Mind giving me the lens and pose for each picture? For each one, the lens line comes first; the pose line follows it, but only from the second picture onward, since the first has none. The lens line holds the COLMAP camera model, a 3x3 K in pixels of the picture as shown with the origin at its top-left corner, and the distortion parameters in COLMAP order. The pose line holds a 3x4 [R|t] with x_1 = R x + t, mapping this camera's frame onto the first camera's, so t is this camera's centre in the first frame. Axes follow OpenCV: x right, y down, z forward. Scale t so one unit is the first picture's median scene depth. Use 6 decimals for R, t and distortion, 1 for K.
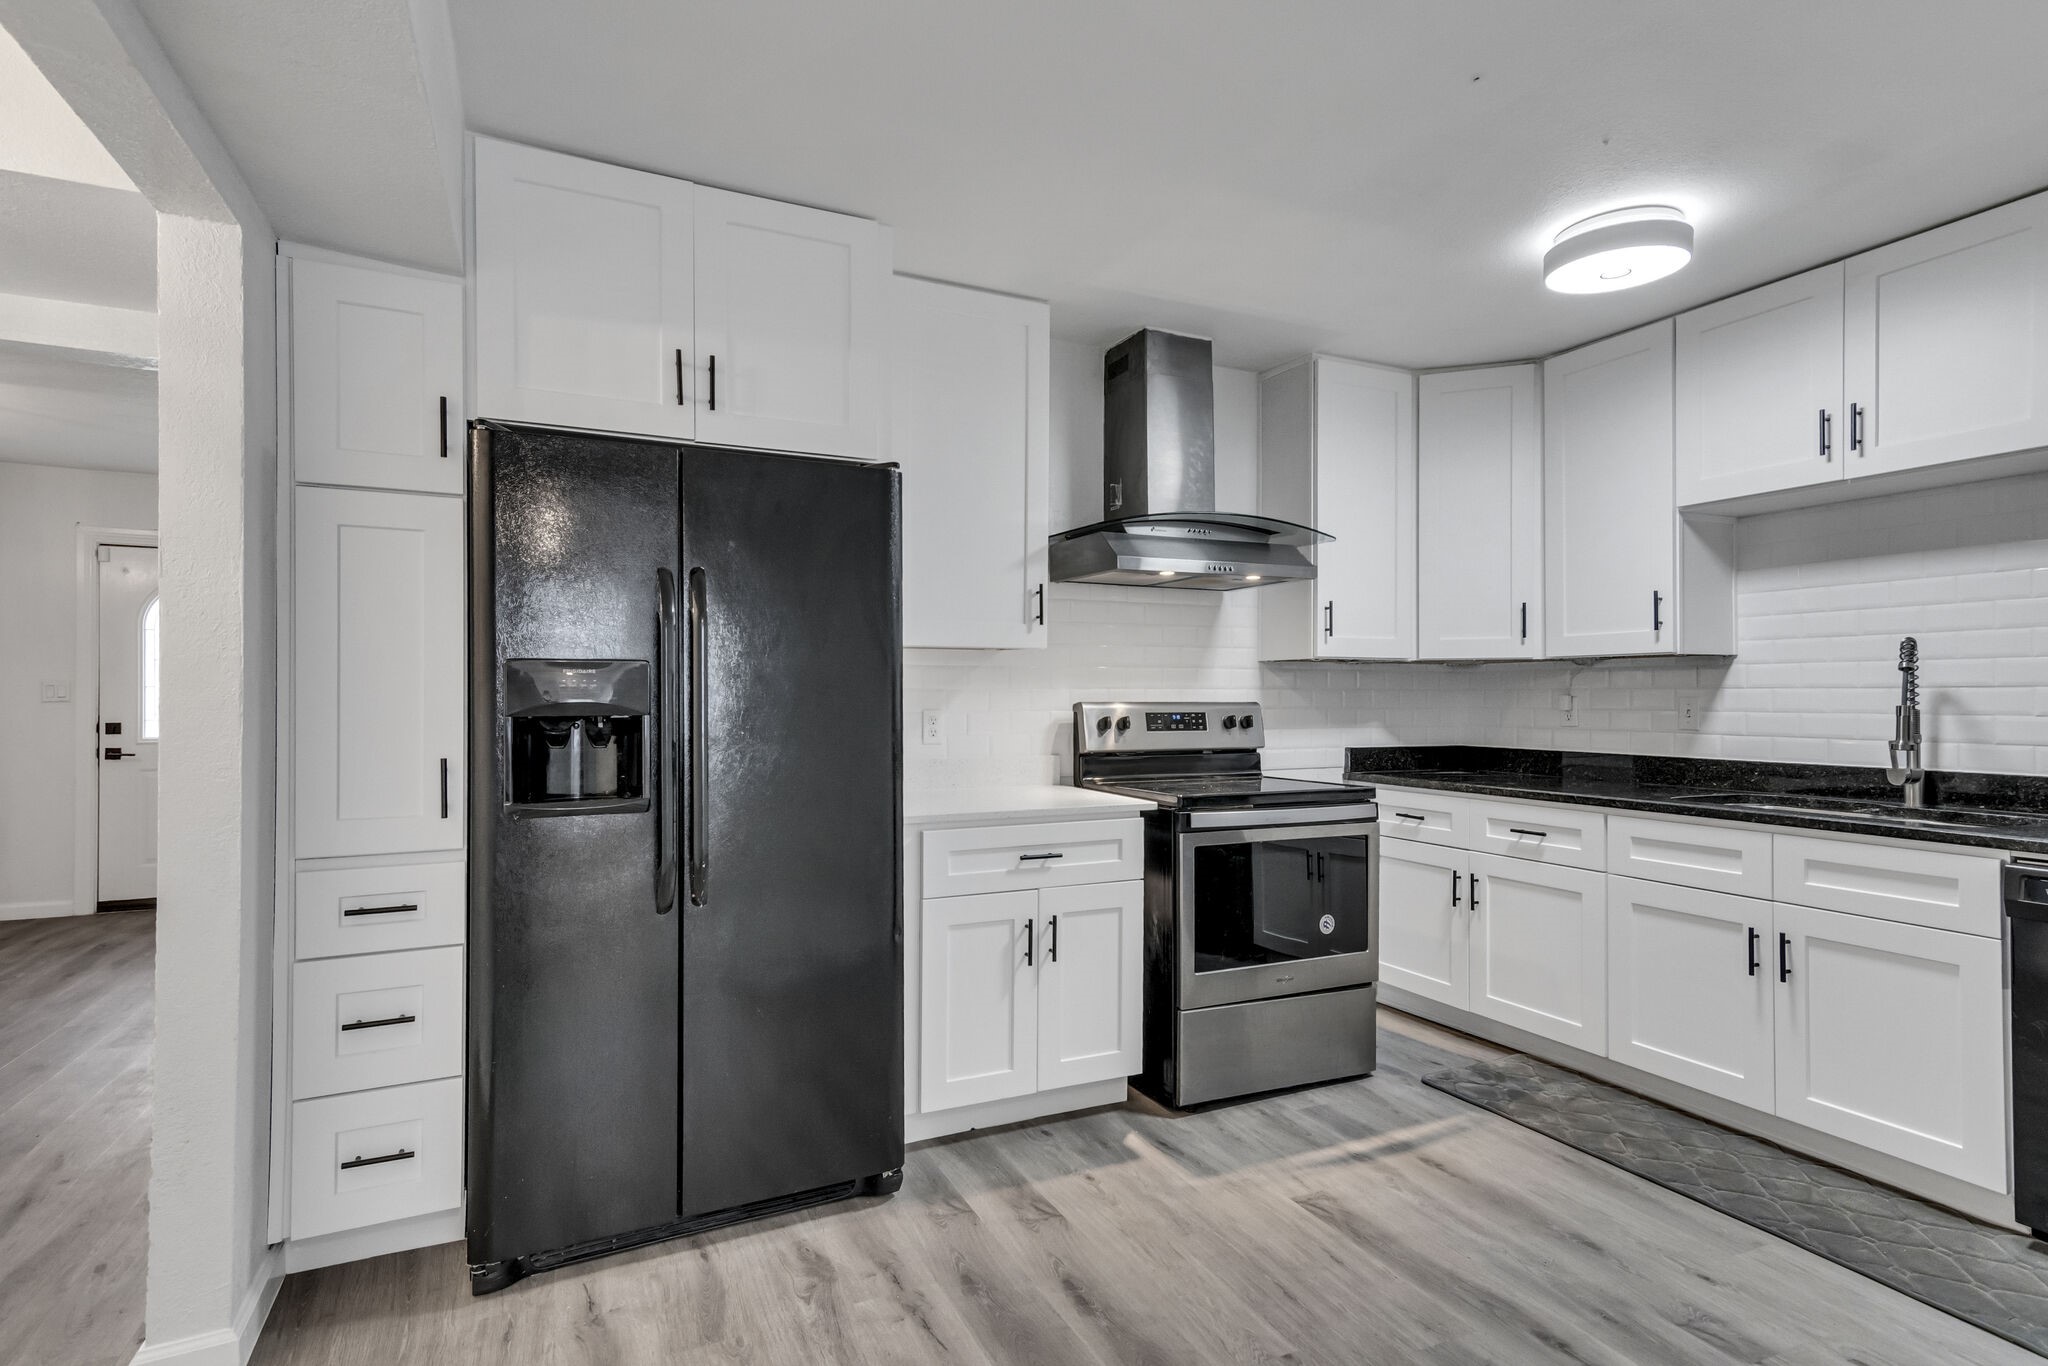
lens RADIAL K [[989.8, 0, 1016.4], [0, 989.8, 692.8], [0, 0, 1]] dist [0.016682, 0.004826]
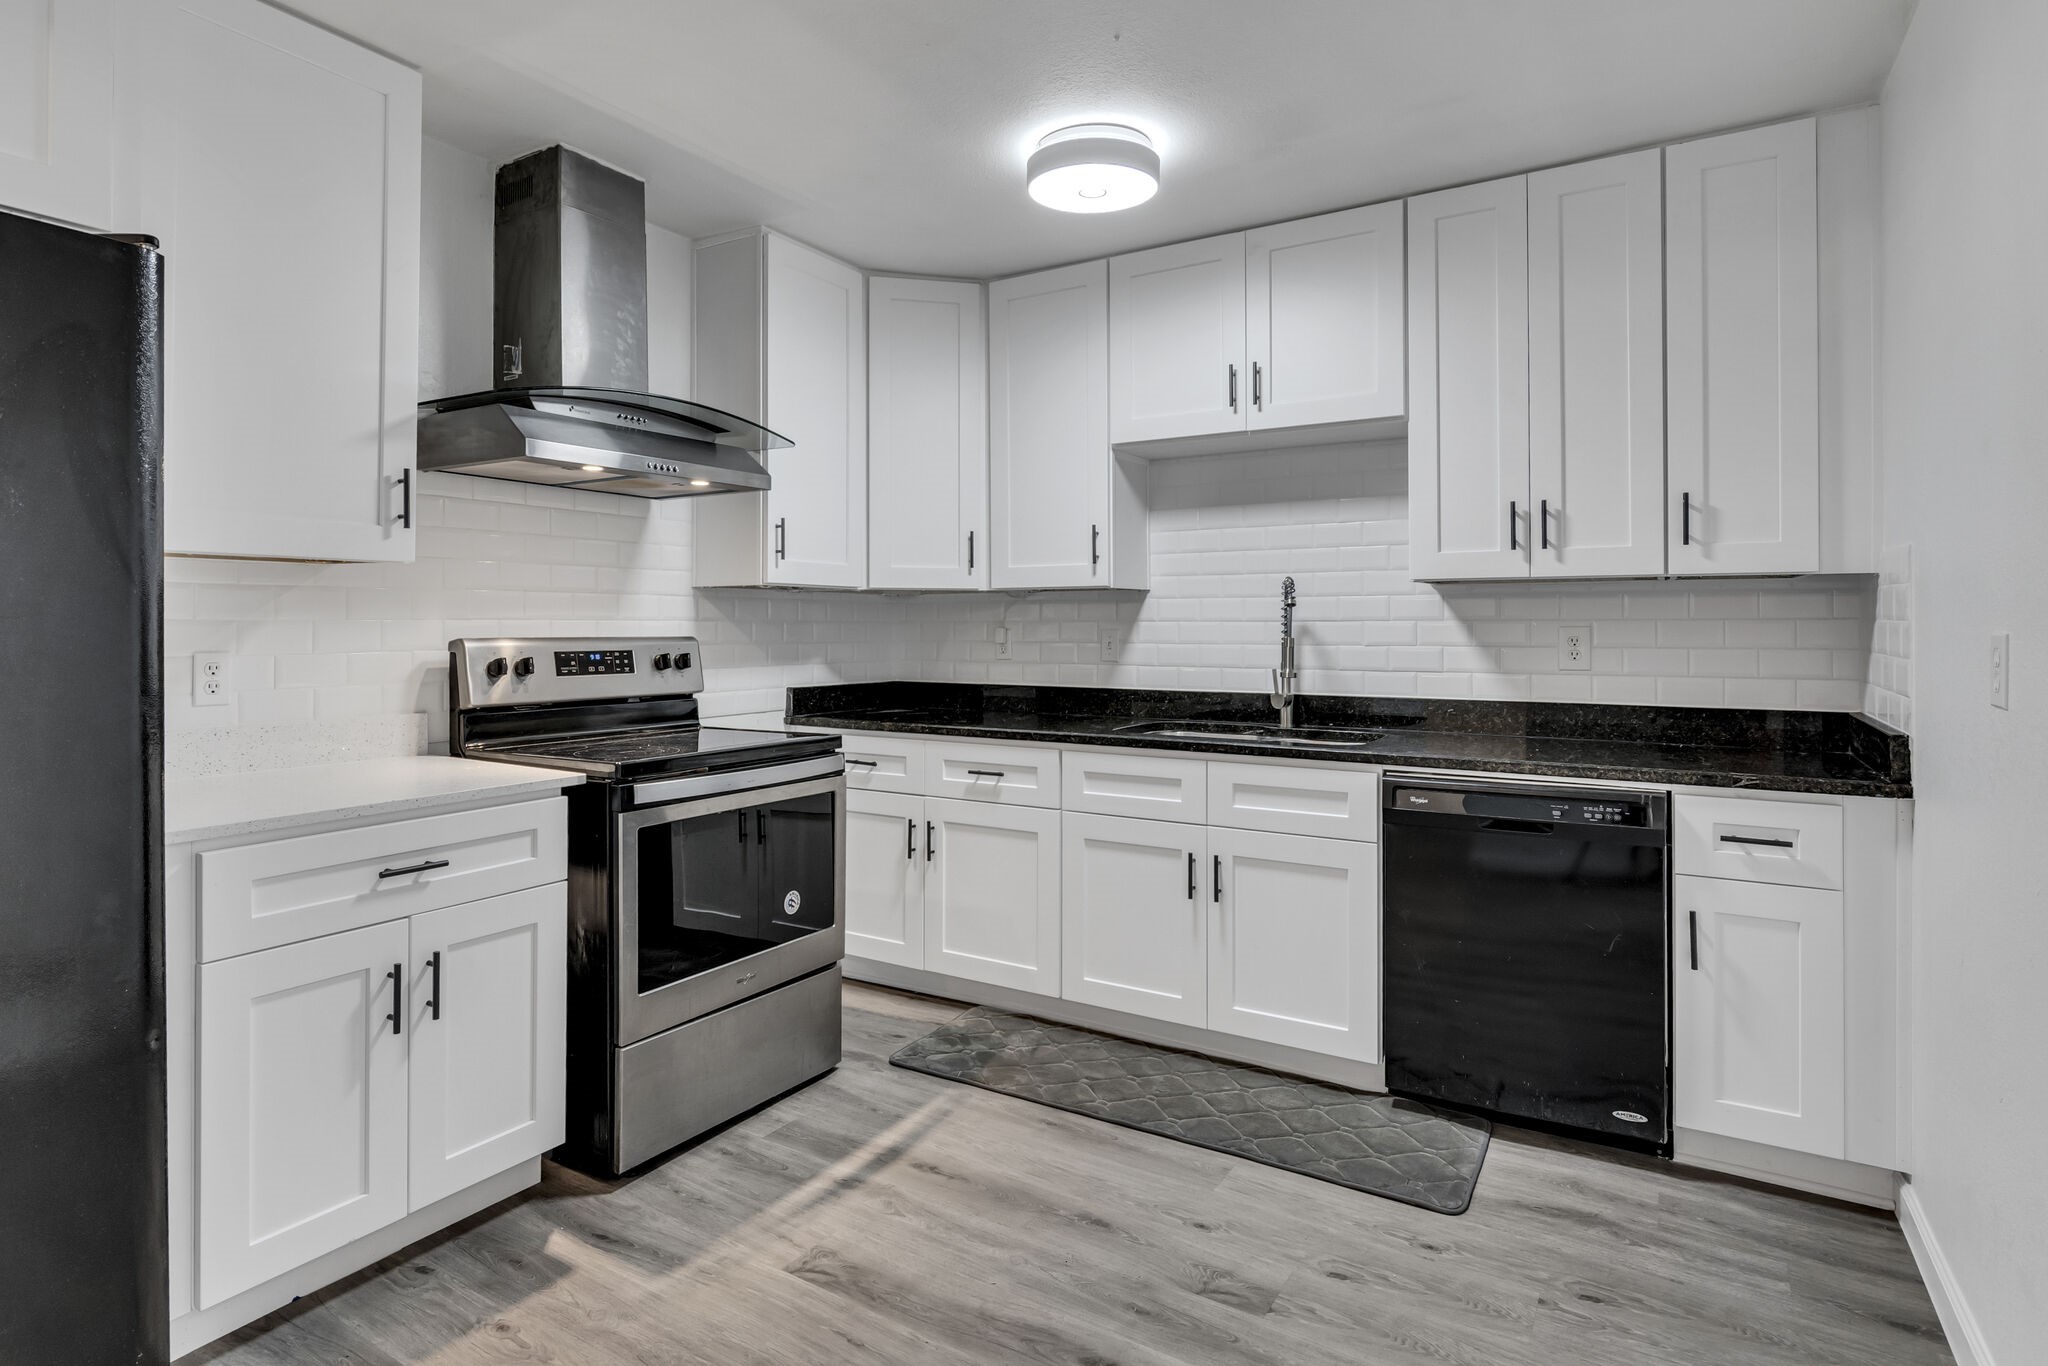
lens RADIAL K [[1062.7, 0, 985.2], [0, 1062.7, 621.7], [0, 0, 1]] dist [-0.007850, -0.001949]
pose [[0.845755, 0.001877, 0.533568, -0.029807], [-0.001274, 0.999998, -0.001498, -0.002734], [-0.533570, 0.000588, 0.845756, 0.167225]]
